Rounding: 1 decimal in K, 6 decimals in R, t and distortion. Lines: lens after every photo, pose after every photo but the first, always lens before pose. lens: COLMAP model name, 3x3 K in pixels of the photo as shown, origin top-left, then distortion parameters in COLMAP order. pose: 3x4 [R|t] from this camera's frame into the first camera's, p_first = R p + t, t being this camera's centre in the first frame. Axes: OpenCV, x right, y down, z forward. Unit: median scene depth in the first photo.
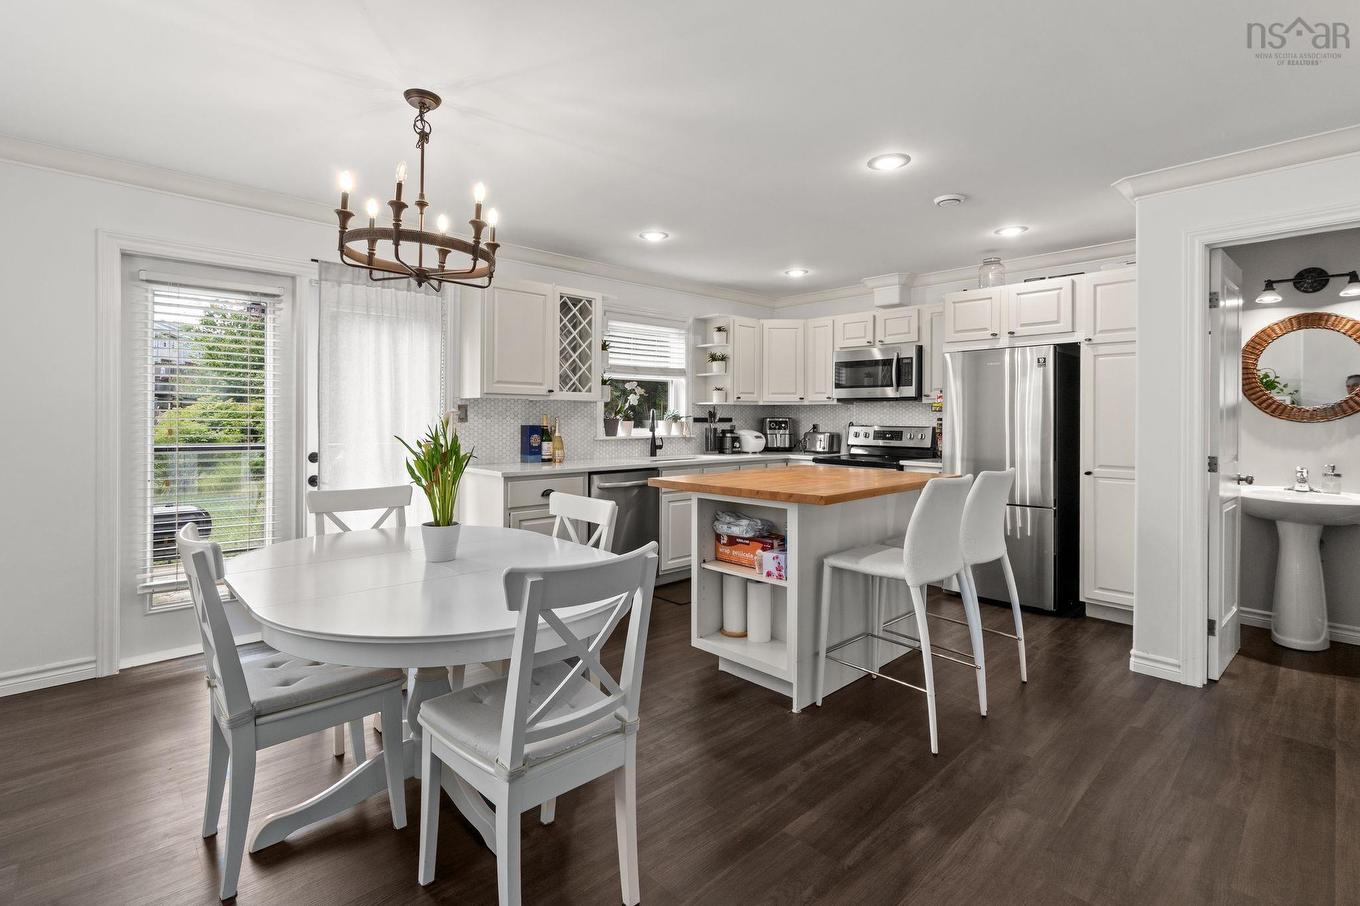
lens RADIAL K [[630.8, 0, 682.9], [0, 630.8, 416.7], [0, 0, 1]] dist [-0.005400, 0.003382]
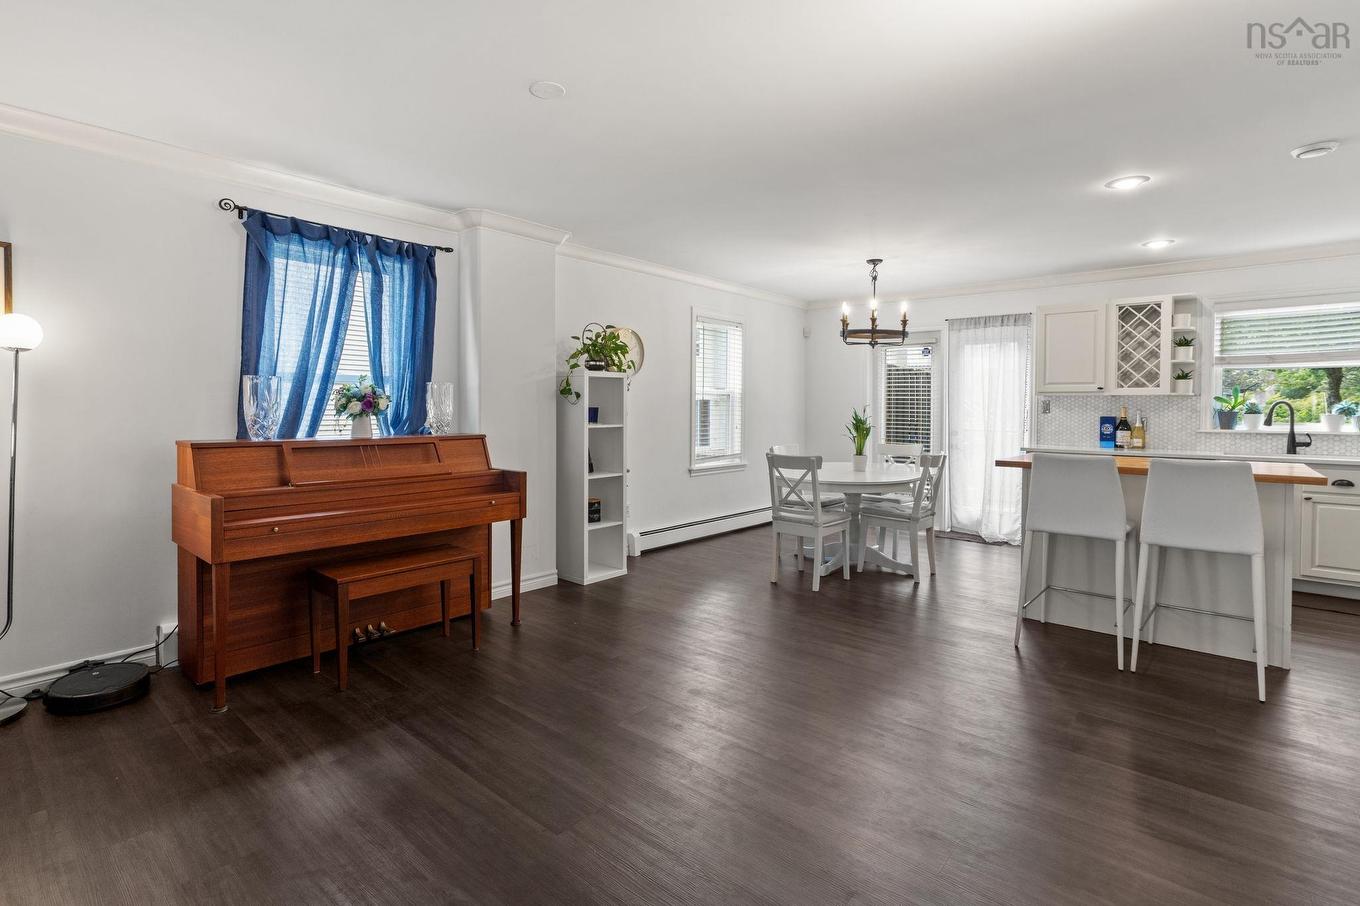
lens RADIAL K [[667.2, 0, 656.8], [0, 667.2, 418.0], [0, 0, 1]] dist [0.002091, 0.001541]
pose [[0.090076, 0.009841, -0.995886, 0.841796], [-0.005478, 0.999941, 0.009386, 0.007978], [0.995920, 0.004610, 0.090124, 0.023722]]
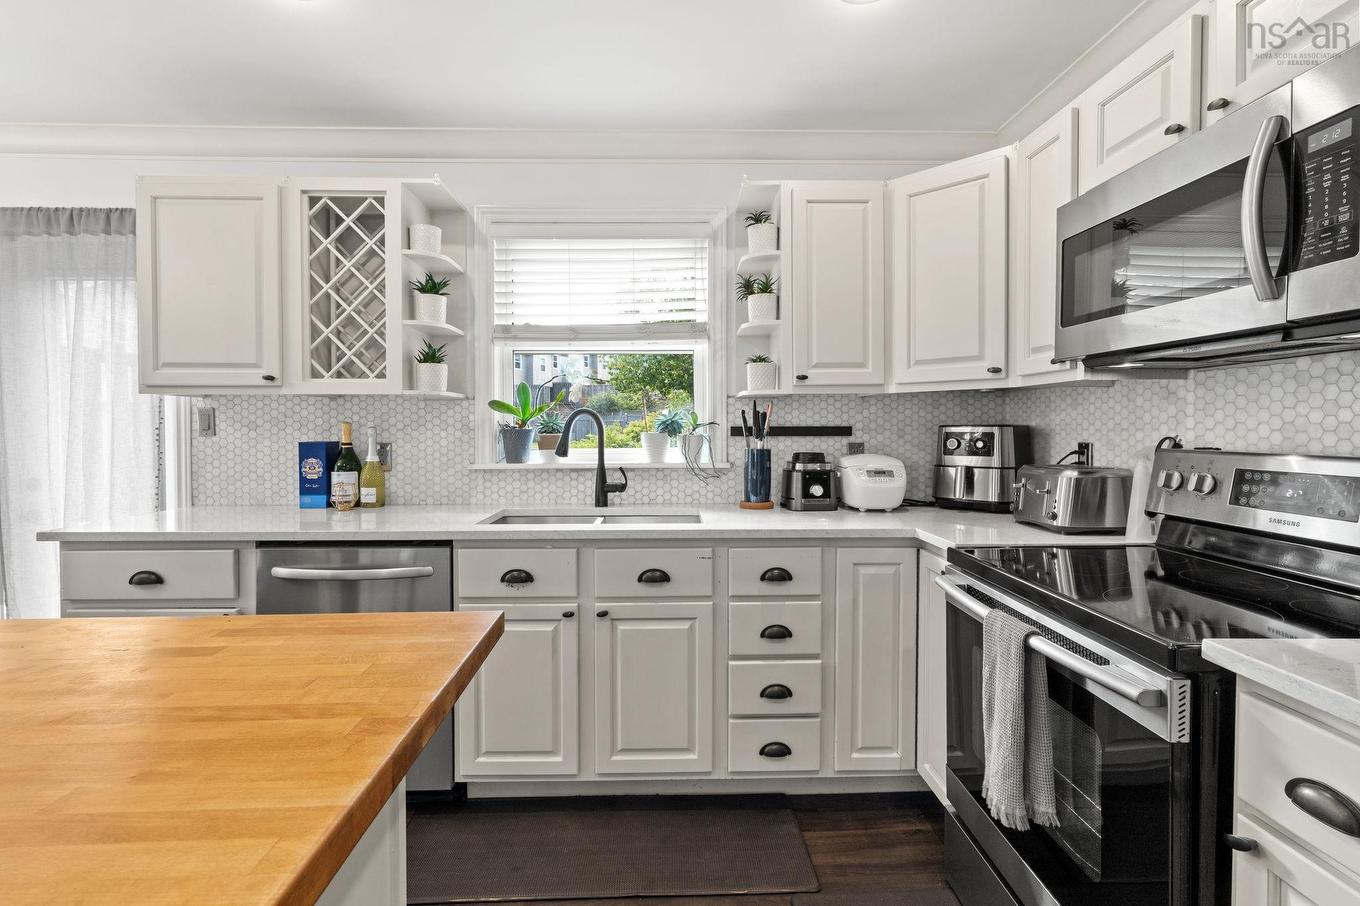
lens RADIAL K [[630.8, 0, 680.6], [0, 630.8, 434.6], [0, 0, 1]] dist [-0.005400, 0.003382]
pose [[0.741634, 0.001448, -0.670803, 0.336571], [0.005866, 0.999945, 0.008643, 0.003772], [0.670779, -0.010345, 0.741585, 0.705546]]
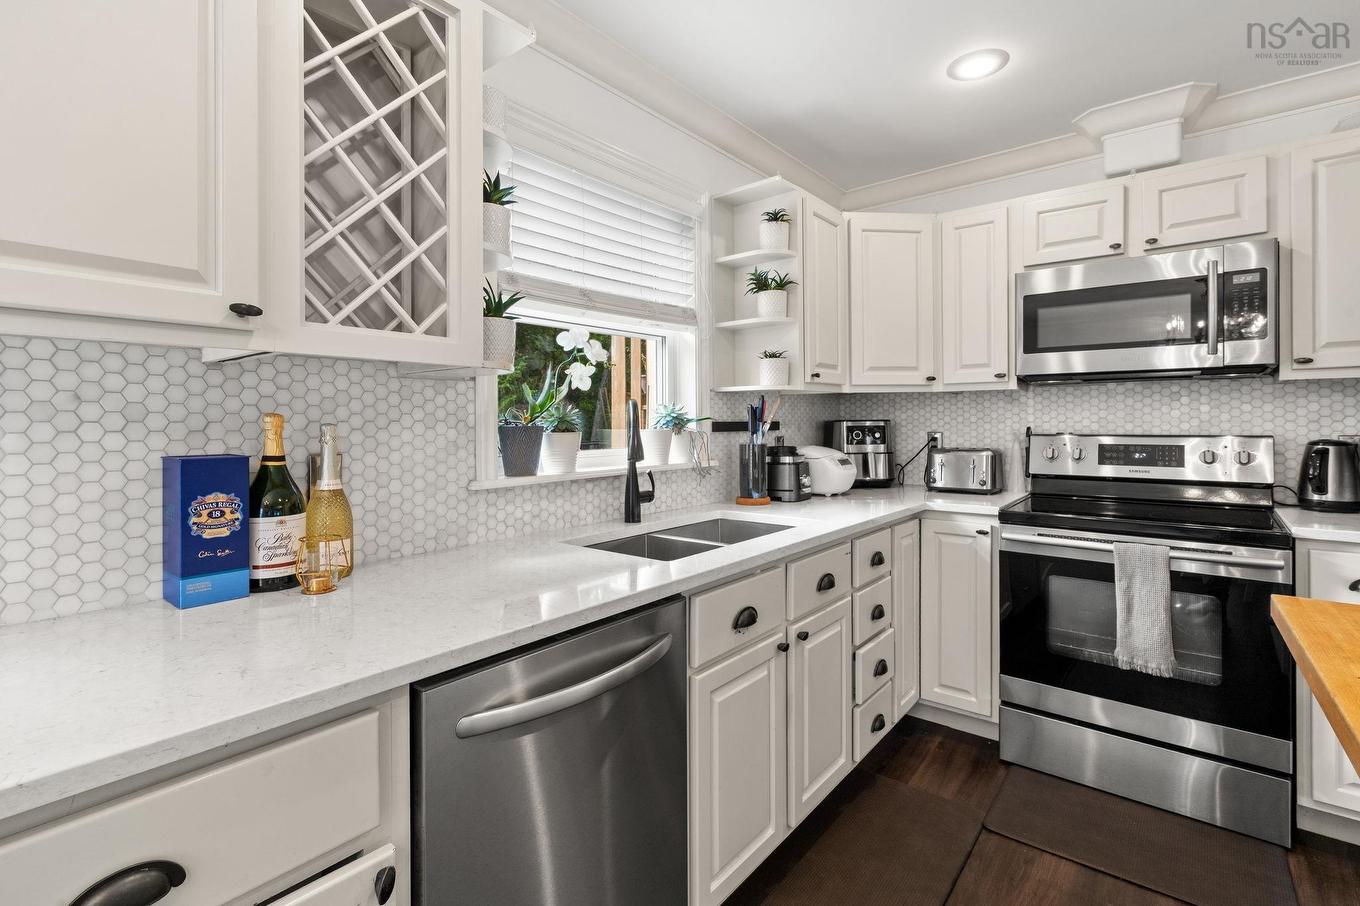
lens RADIAL K [[630.8, 0, 680.9], [0, 630.8, 420.5], [0, 0, 1]] dist [-0.005400, 0.003382]
pose [[0.991446, -0.011761, 0.129988, -0.069695], [0.012166, 0.999923, -0.002325, 0.001573], [-0.129951, 0.003887, 0.991513, 0.633108]]
